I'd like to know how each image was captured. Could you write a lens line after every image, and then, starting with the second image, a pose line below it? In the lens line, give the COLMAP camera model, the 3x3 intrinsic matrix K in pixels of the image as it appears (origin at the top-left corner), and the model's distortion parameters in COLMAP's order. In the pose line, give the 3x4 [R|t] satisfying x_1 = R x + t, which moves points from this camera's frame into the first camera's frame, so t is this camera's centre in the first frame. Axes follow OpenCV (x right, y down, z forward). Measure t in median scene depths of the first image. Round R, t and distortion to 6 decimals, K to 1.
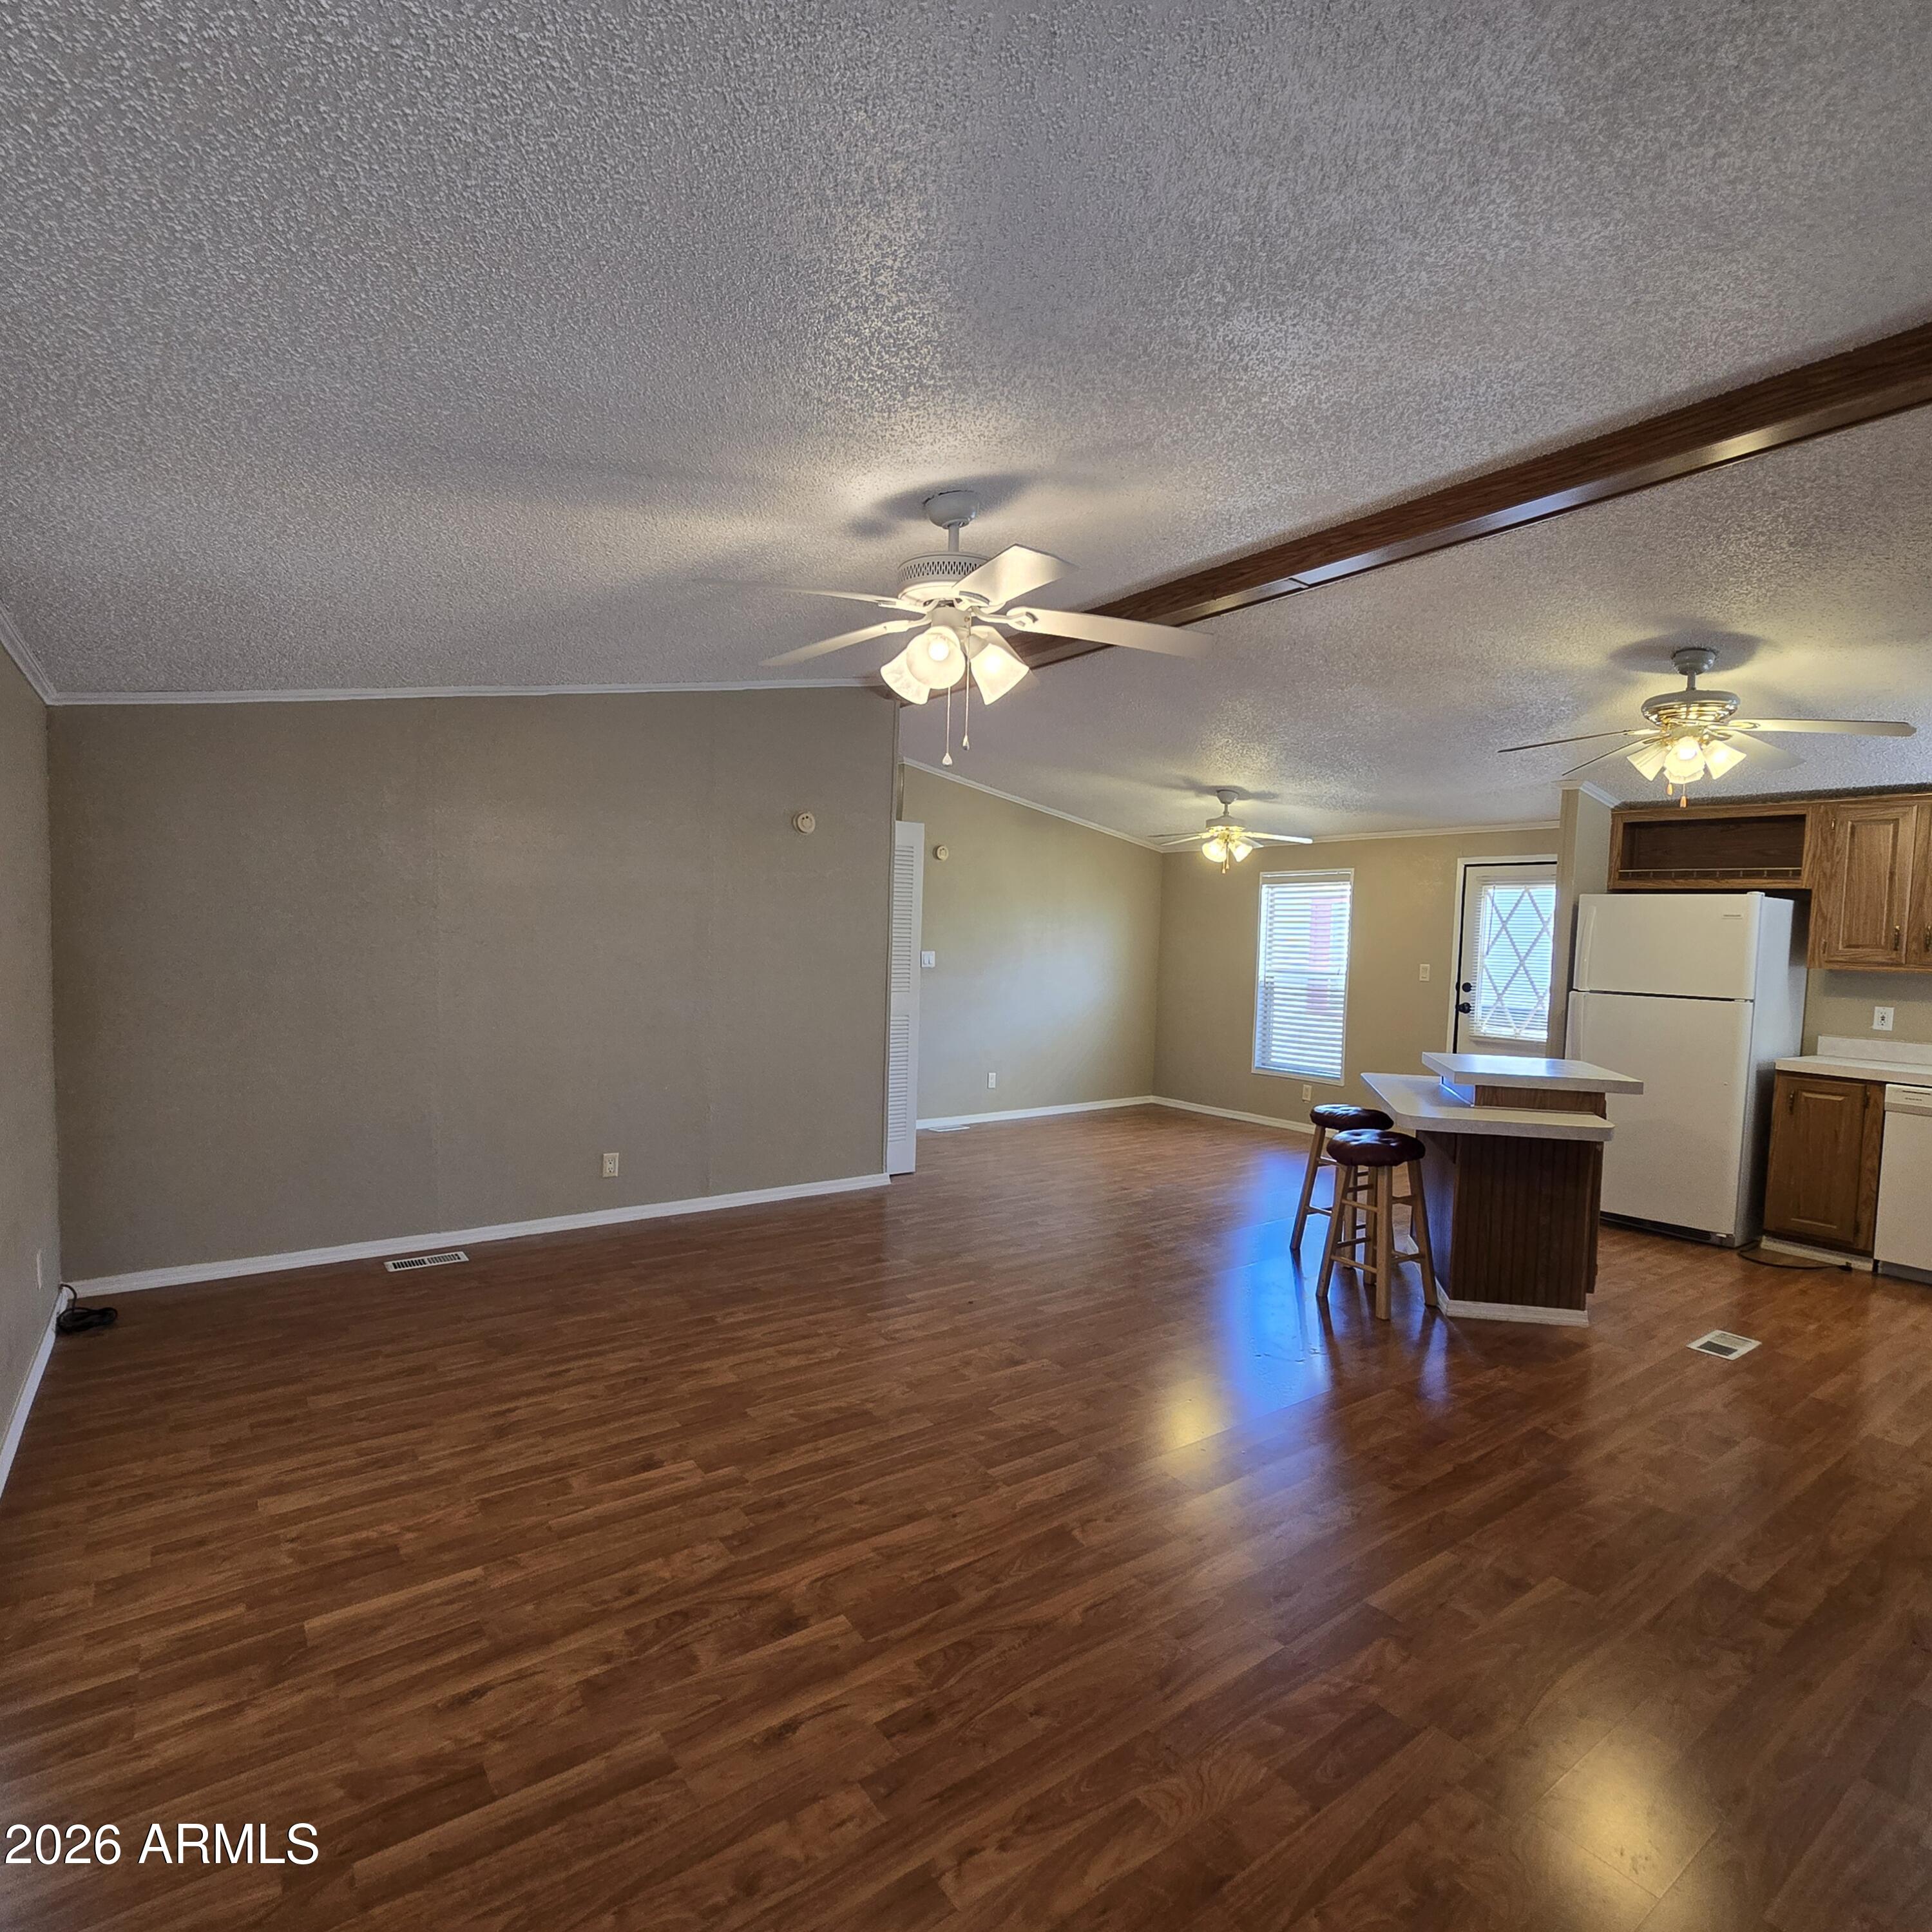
lens RADIAL K [[1058.2, 0, 970.9], [0, 1058.2, 990.5], [0, 0, 1]] dist [-0.003458, -0.001180]
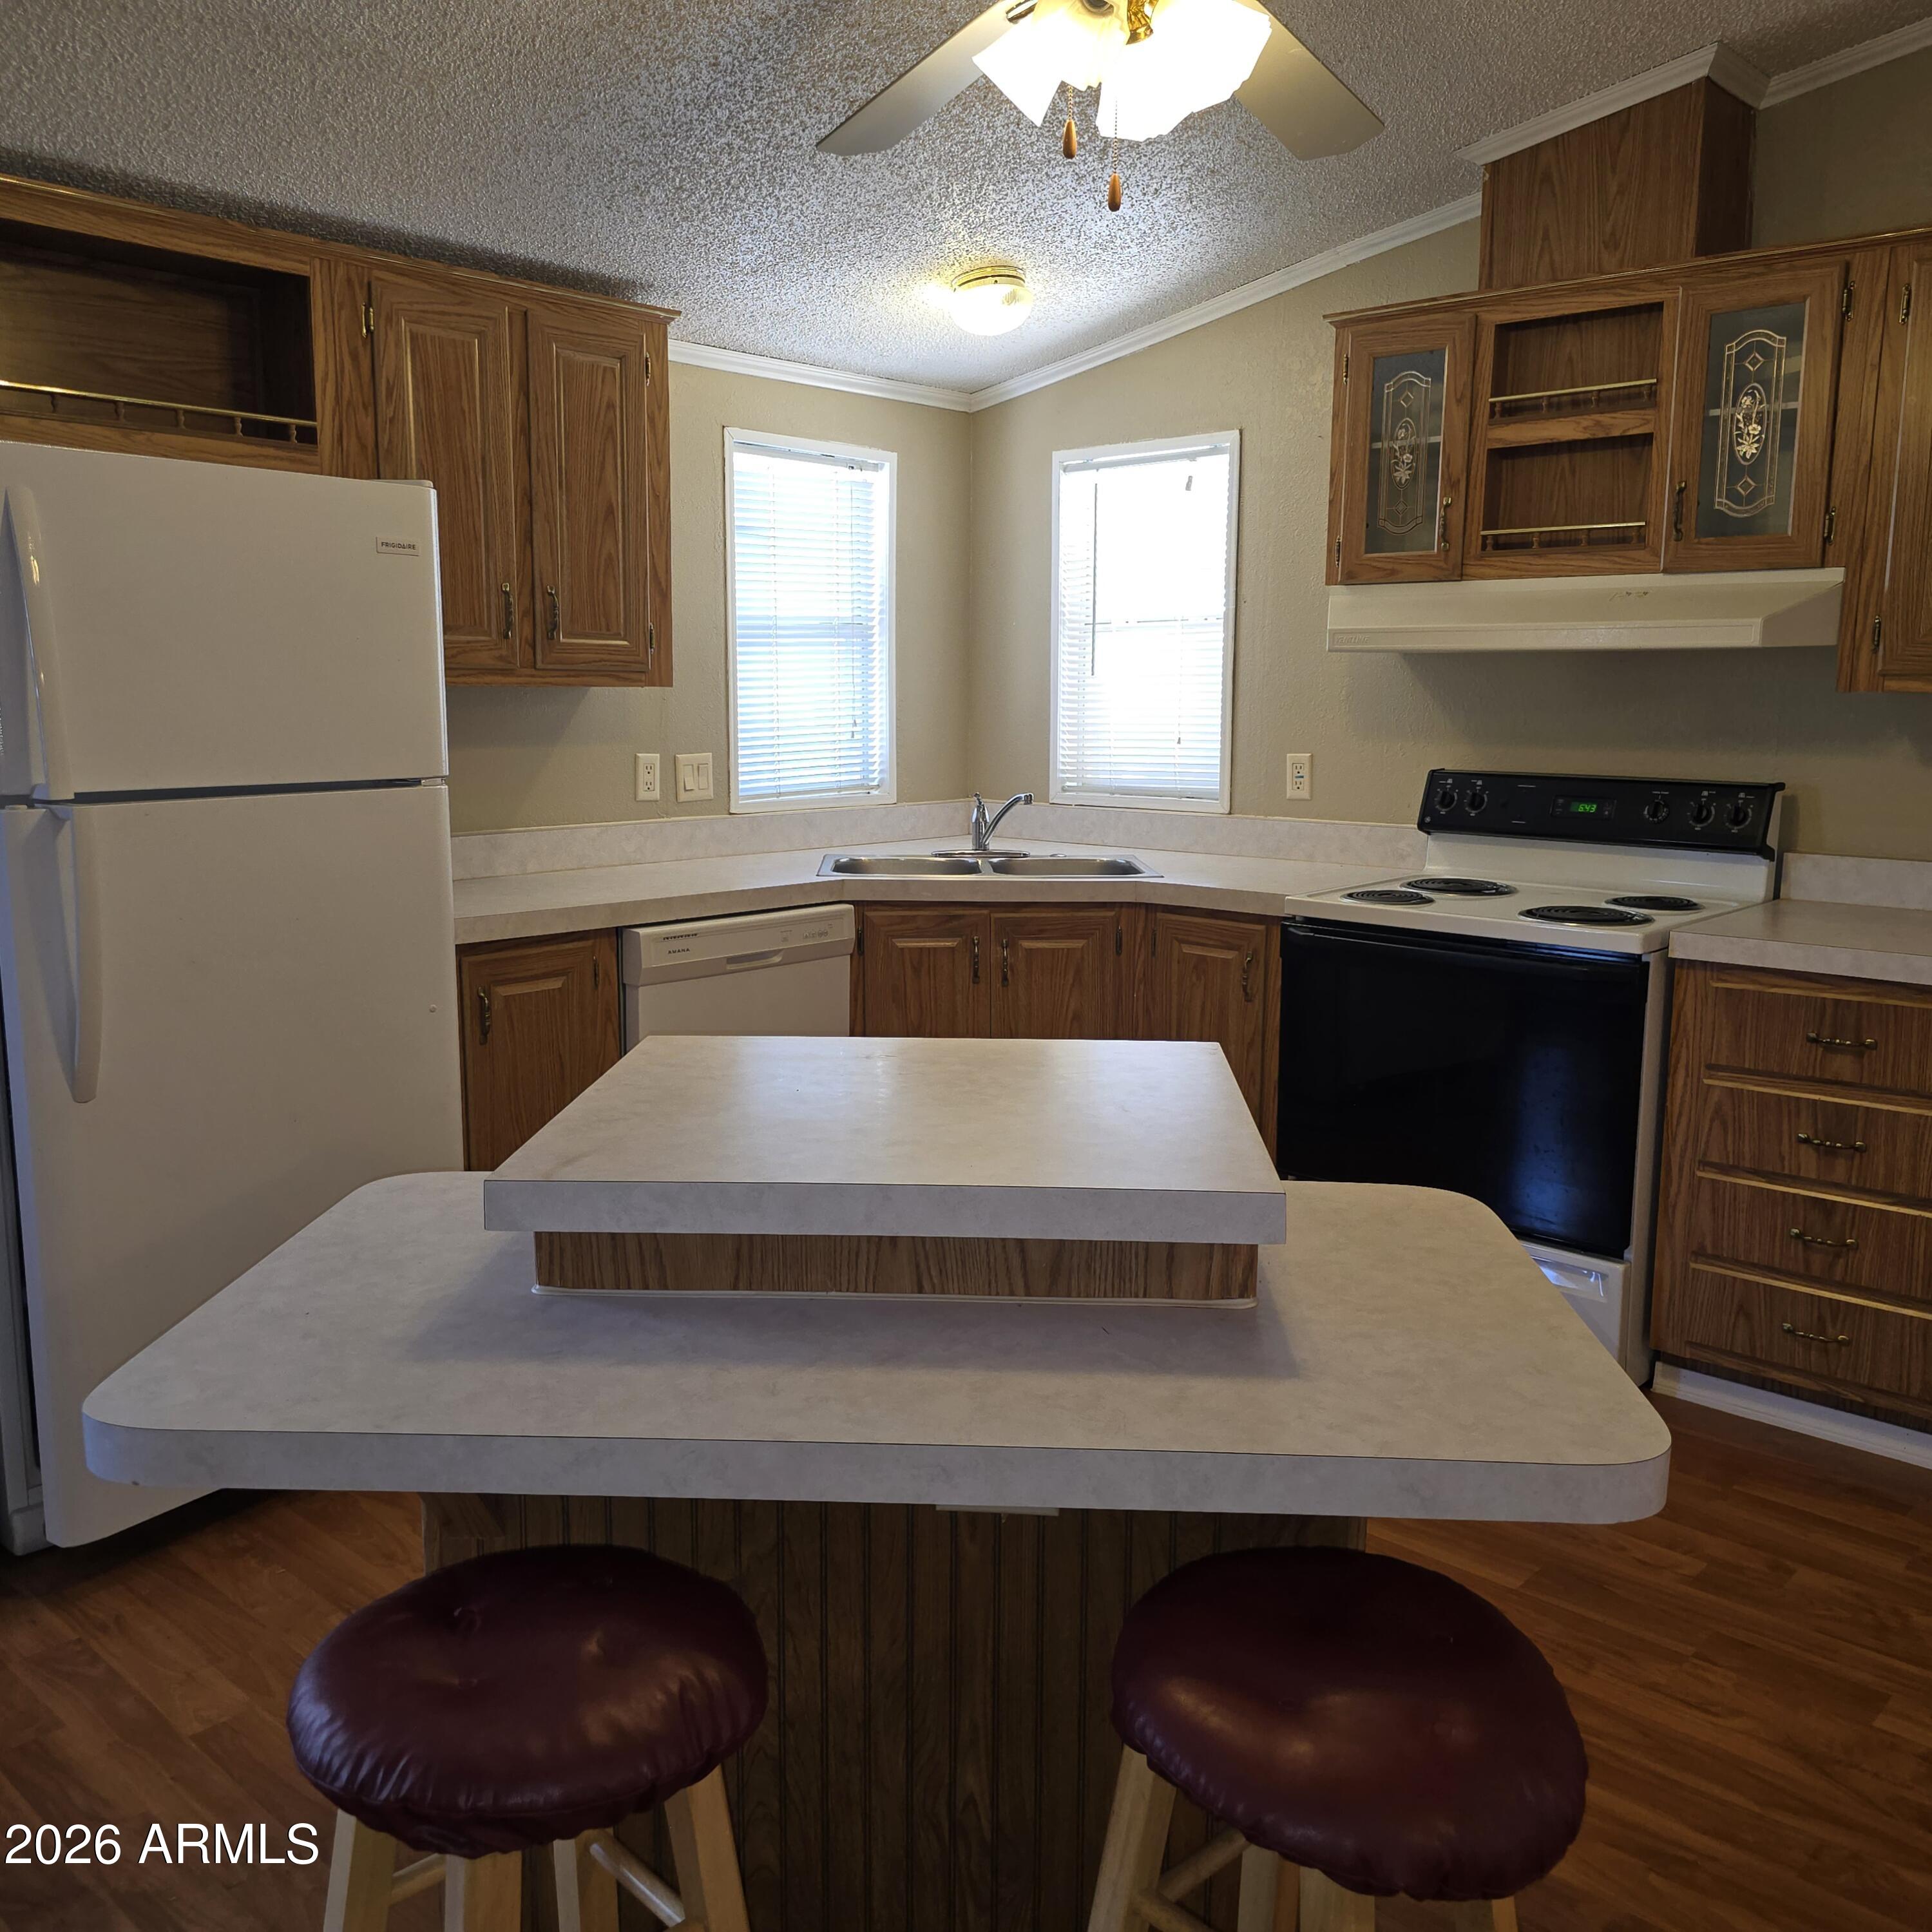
lens RADIAL K [[1739.4, 0, 961.7], [0, 1739.4, 960.8], [0, 0, 1]] dist [0.061757, -0.068767]
pose [[-0.190500, -0.191418, 0.962844, 0.131533], [0.043704, 0.978179, 0.203114, -0.066520], [-0.980714, 0.080774, -0.177977, 1.363226]]
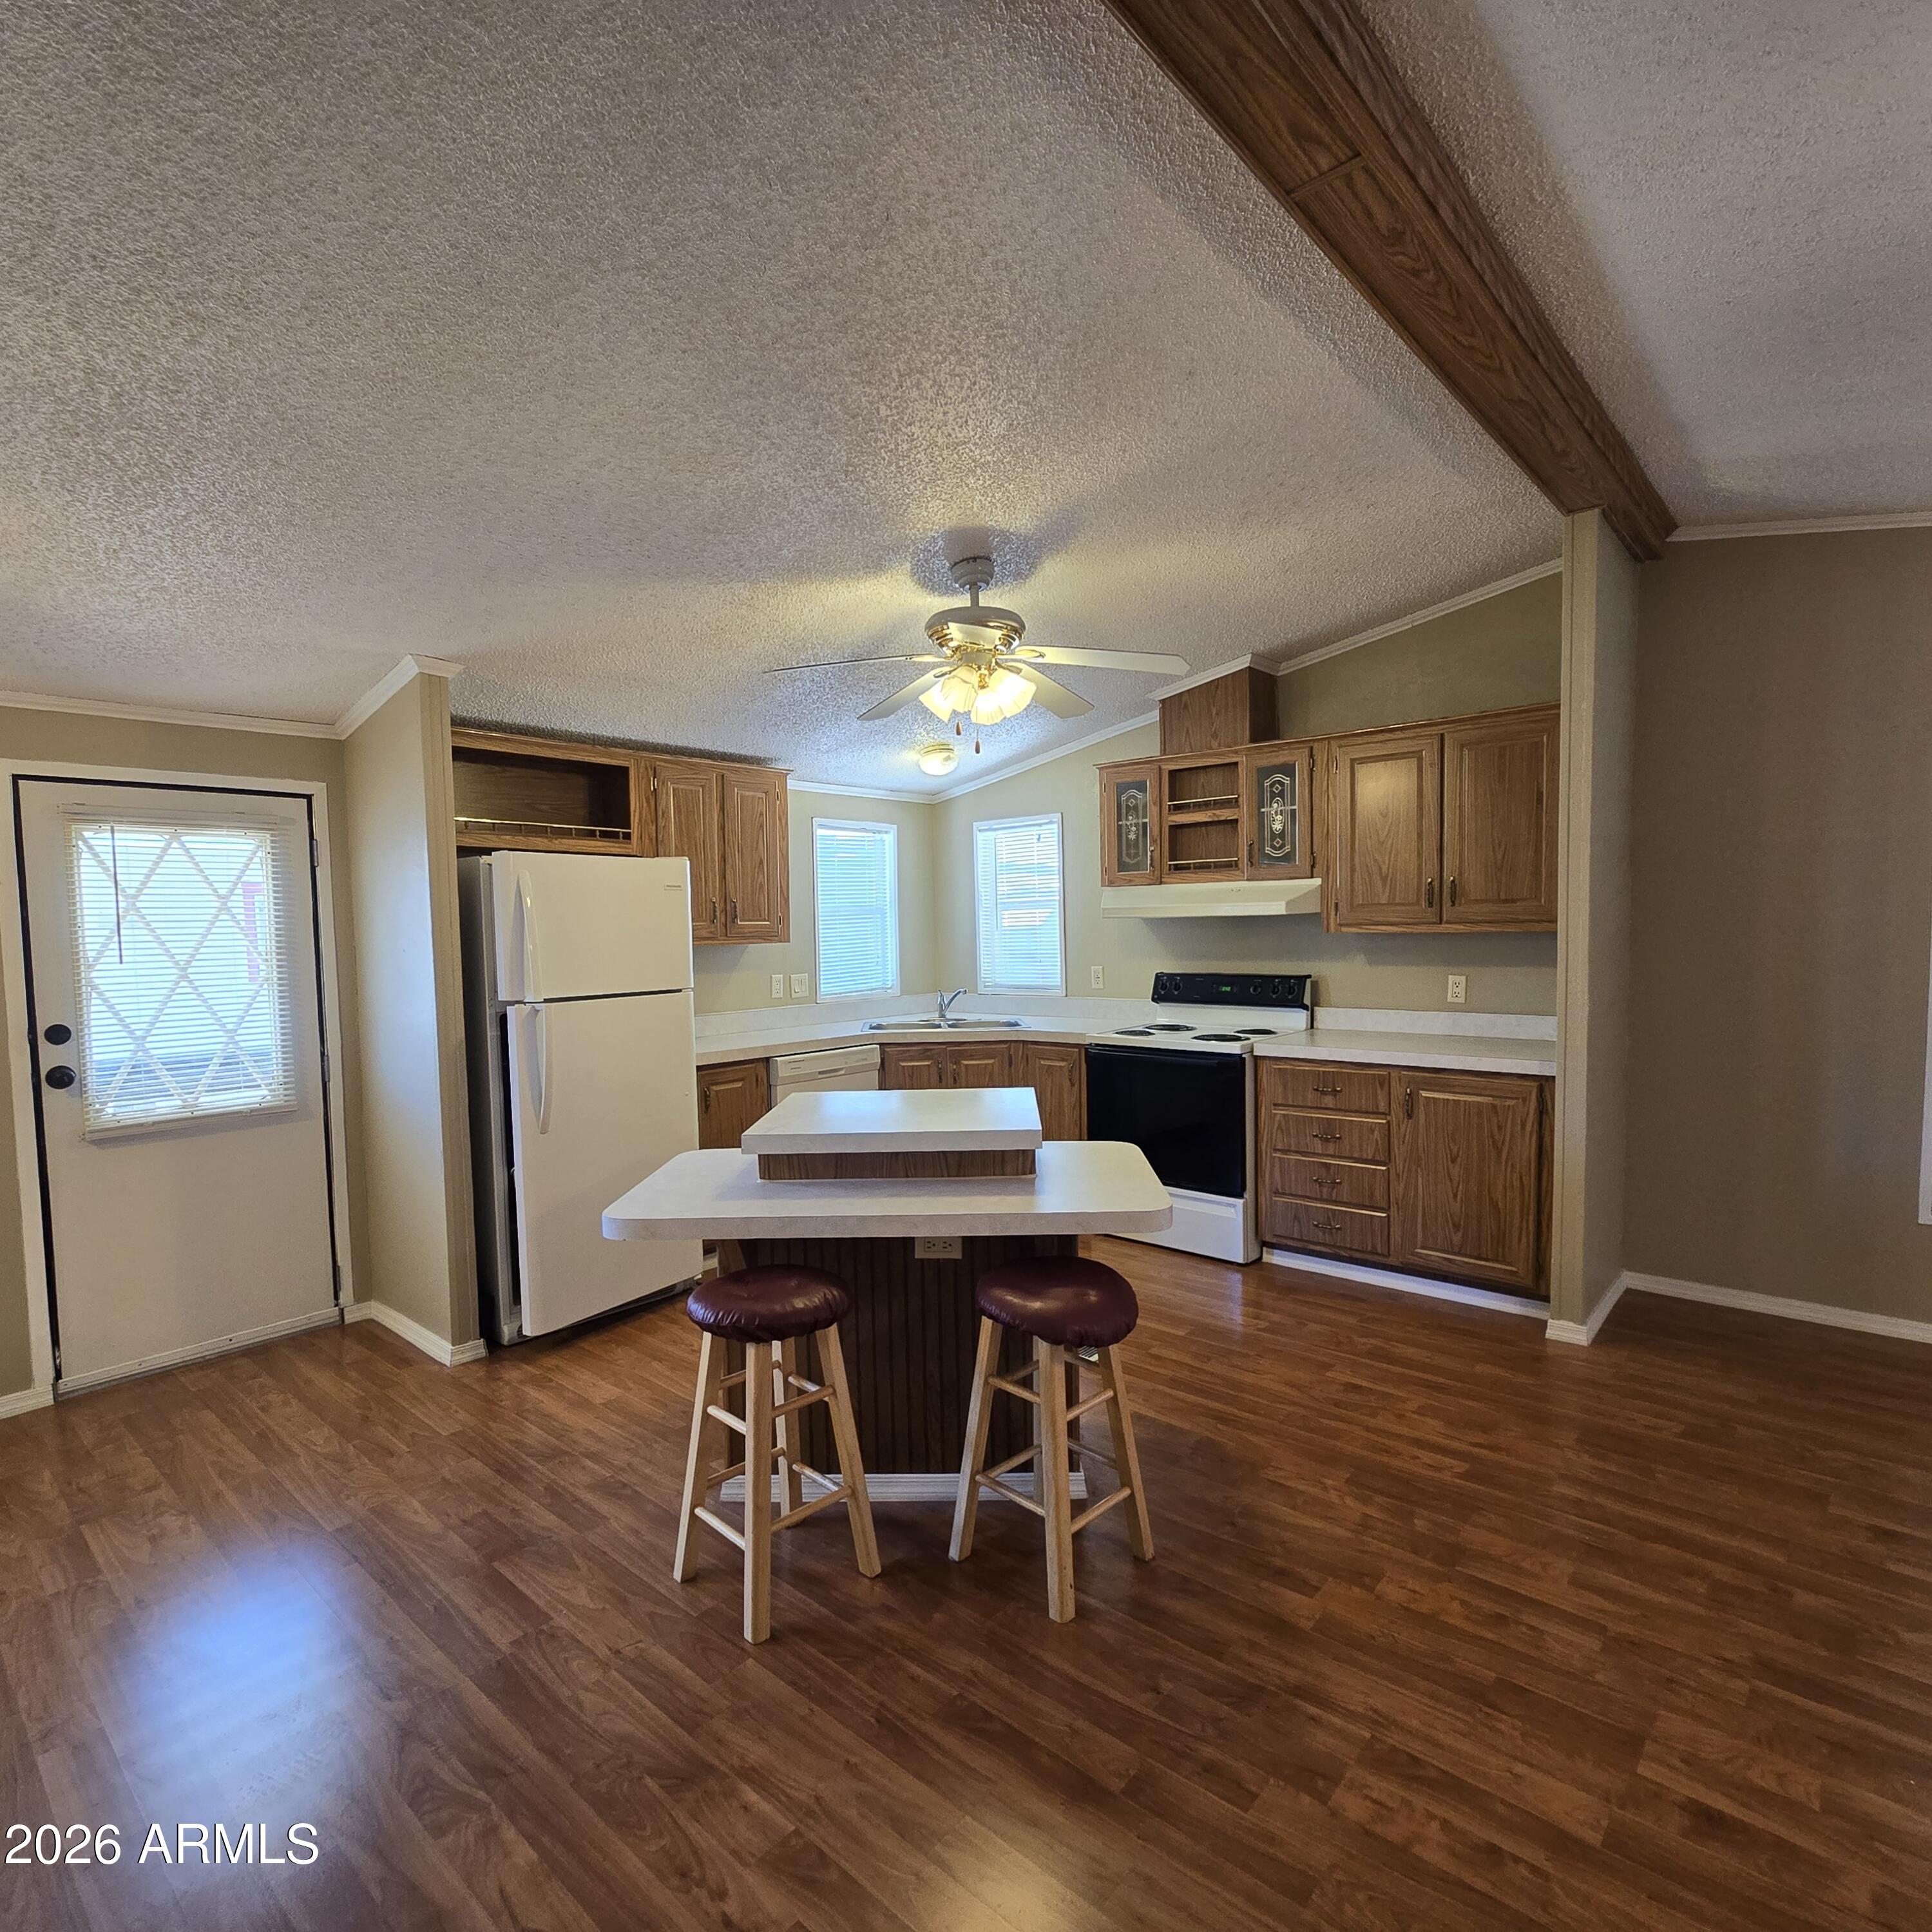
lens RADIAL K [[1058.2, 0, 970.9], [0, 1058.2, 990.5], [0, 0, 1]] dist [-0.003458, -0.001180]
pose [[-0.216698, -0.089326, 0.972143, -0.166423], [0.068539, 0.991956, 0.106424, -0.090893], [-0.973830, 0.089692, -0.208833, 1.399529]]
